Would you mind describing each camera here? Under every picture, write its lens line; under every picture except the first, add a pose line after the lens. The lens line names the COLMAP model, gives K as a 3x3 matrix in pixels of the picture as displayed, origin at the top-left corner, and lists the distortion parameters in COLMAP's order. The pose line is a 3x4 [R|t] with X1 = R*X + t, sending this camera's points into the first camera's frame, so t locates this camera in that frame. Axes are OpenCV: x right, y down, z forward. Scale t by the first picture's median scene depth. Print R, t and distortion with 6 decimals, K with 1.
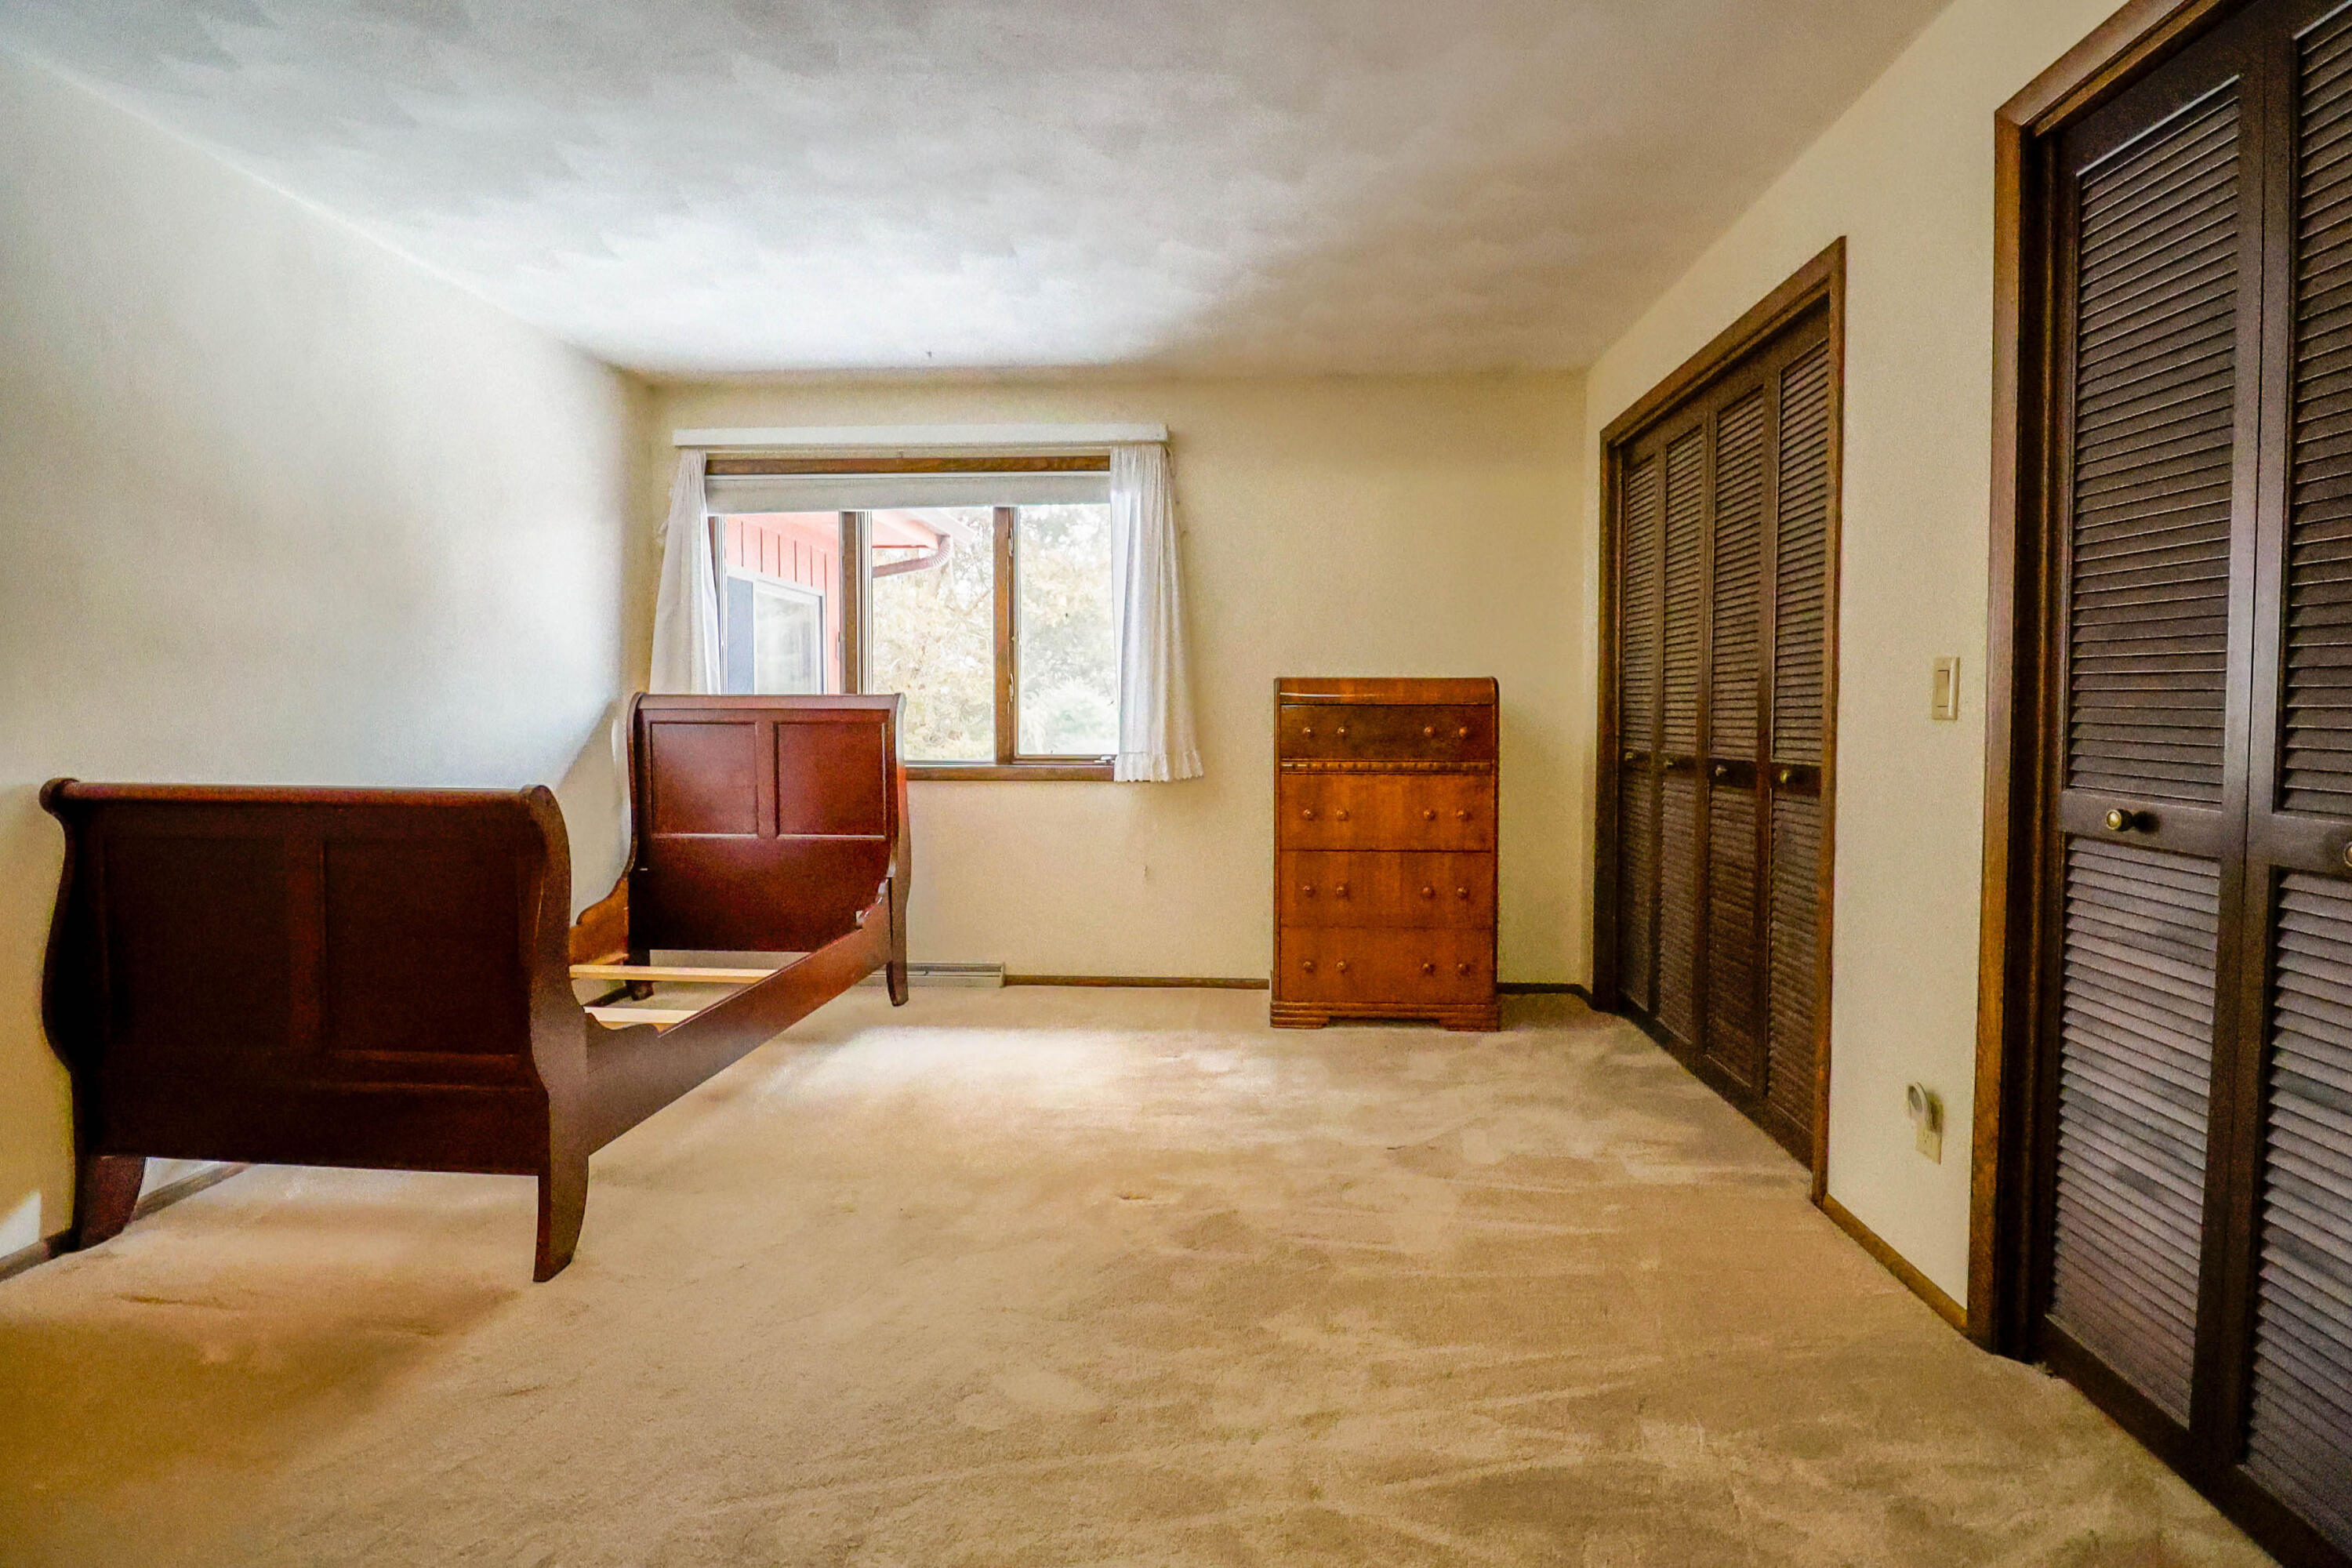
lens RADIAL K [[1120.8, 0, 1180.1], [0, 1120.8, 769.6], [0, 0, 1]] dist [-0.011675, -0.001860]
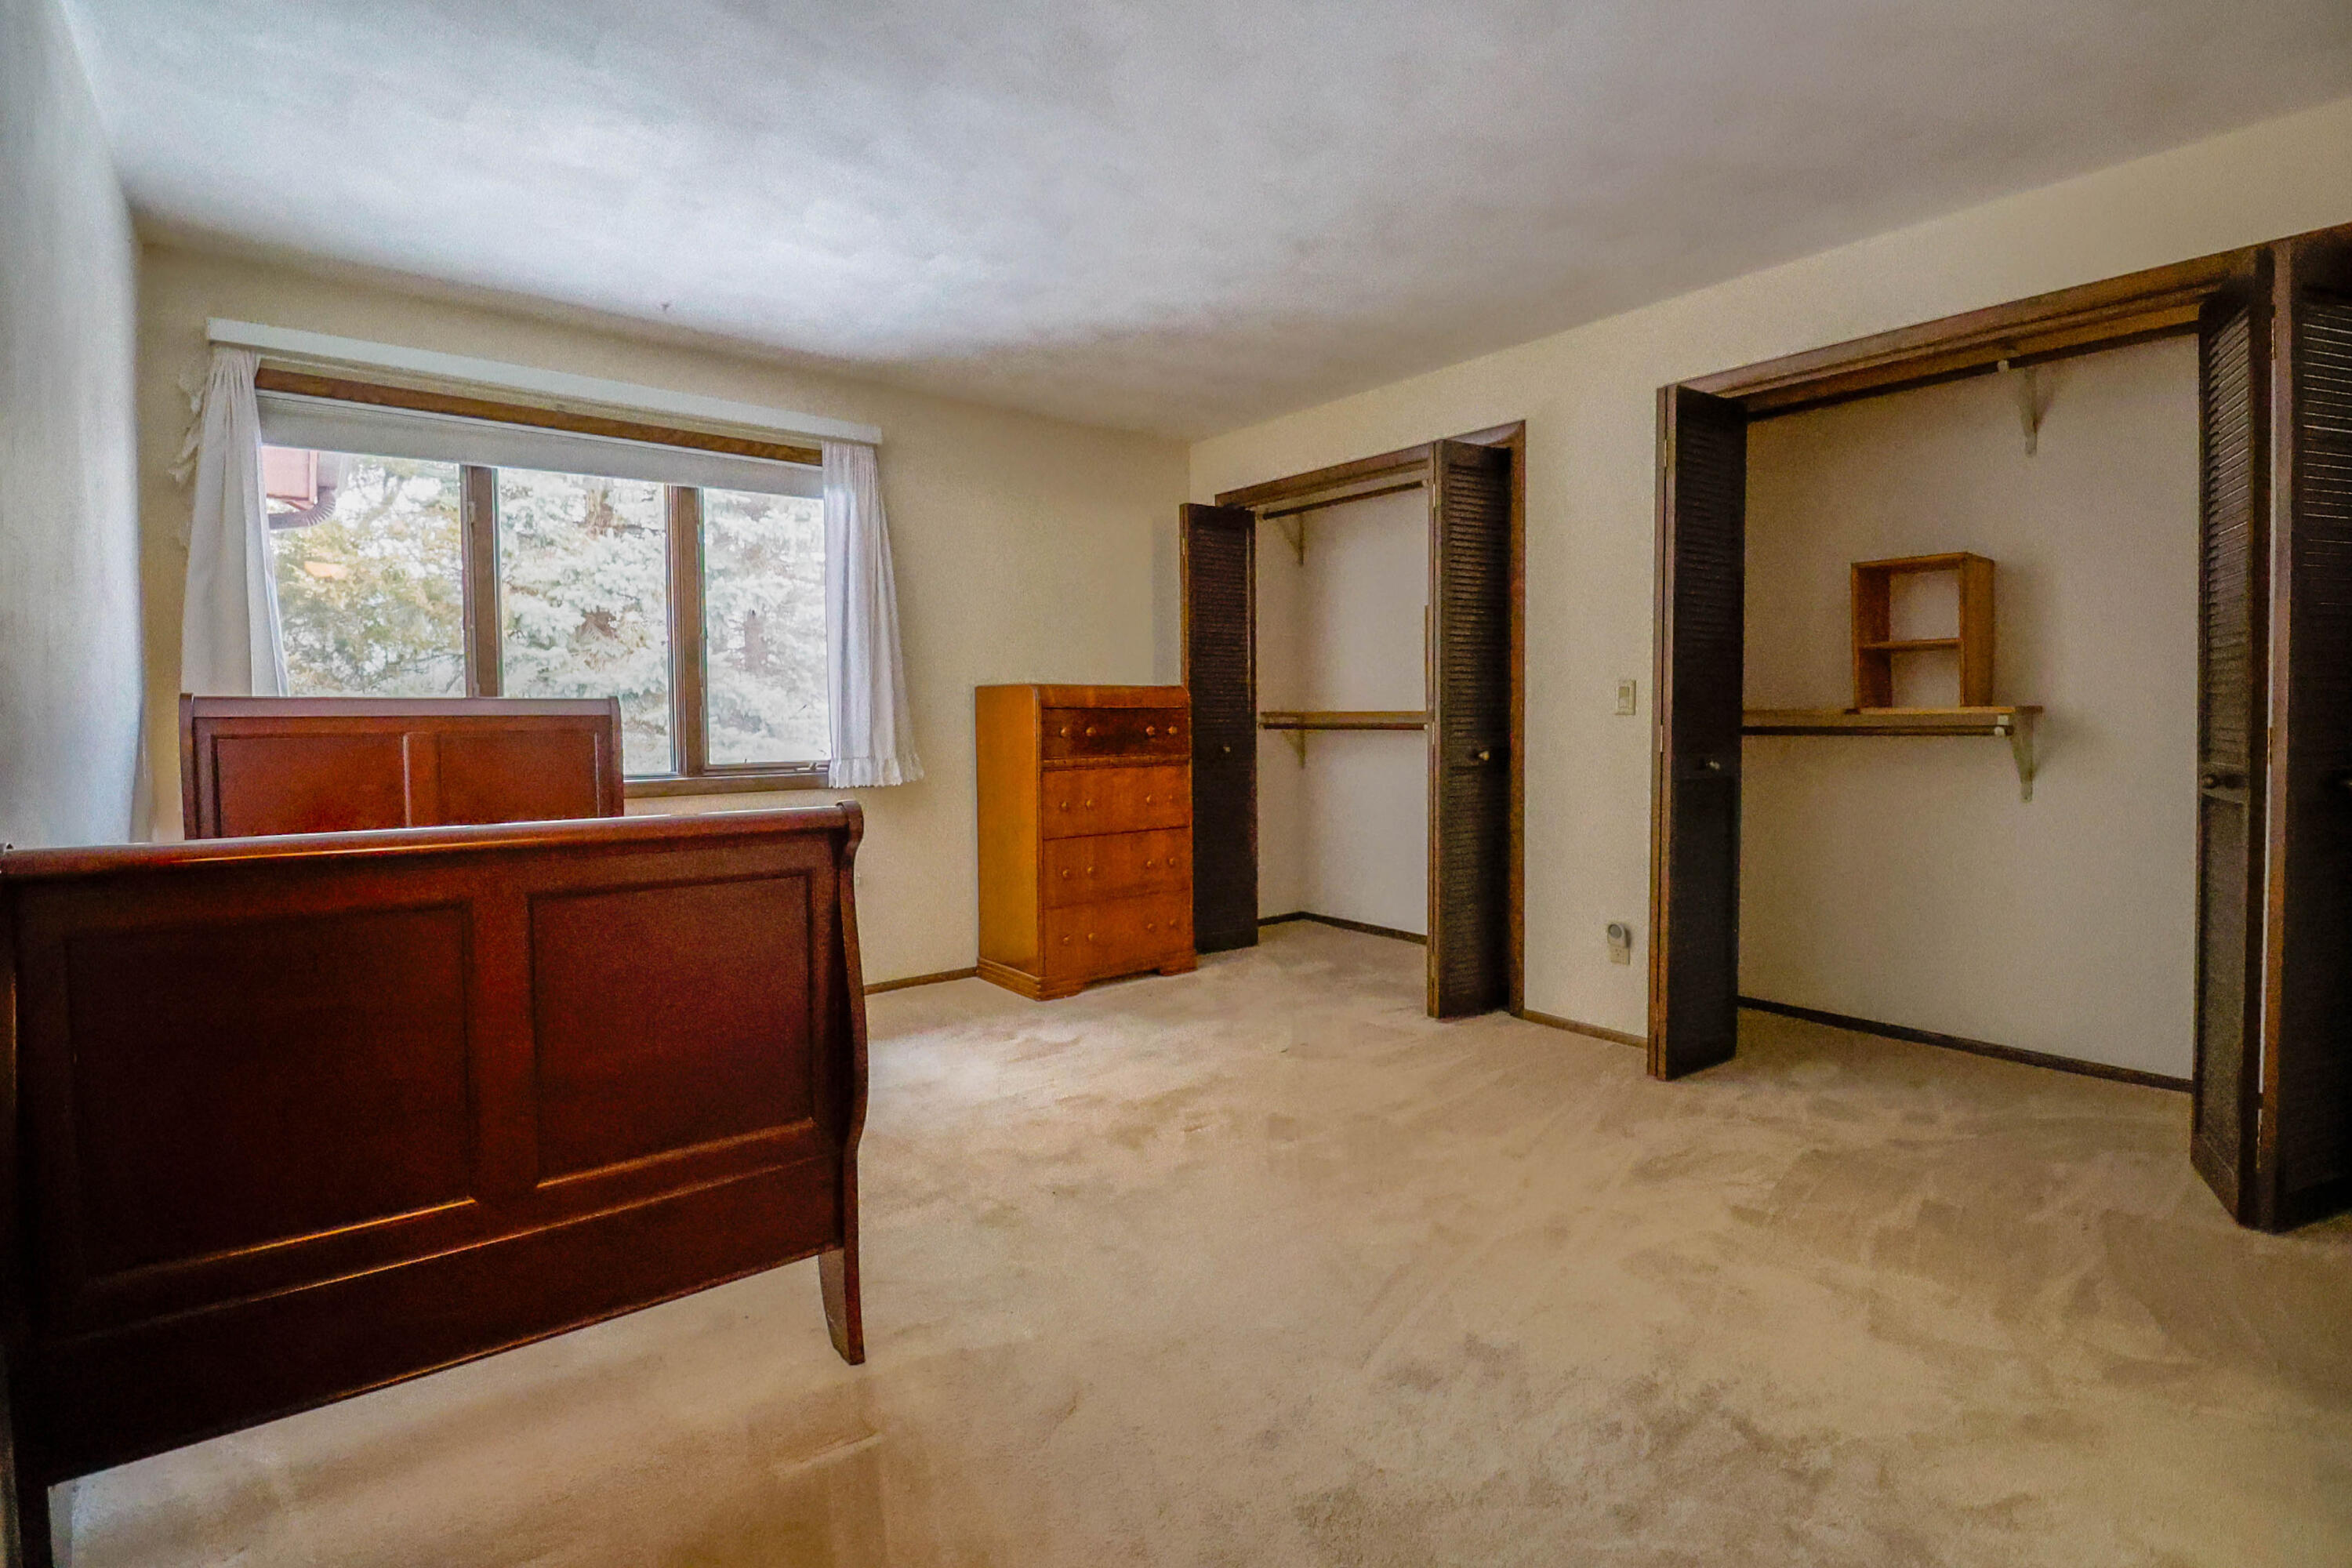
lens RADIAL K [[1120.8, 0, 1186.5], [0, 1120.8, 779.1], [0, 0, 1]] dist [-0.011675, -0.001860]
pose [[0.726903, -0.046666, 0.685153, -0.564961], [0.041680, 0.998847, 0.023811, -0.008475], [-0.685474, 0.011249, 0.728010, 0.097226]]
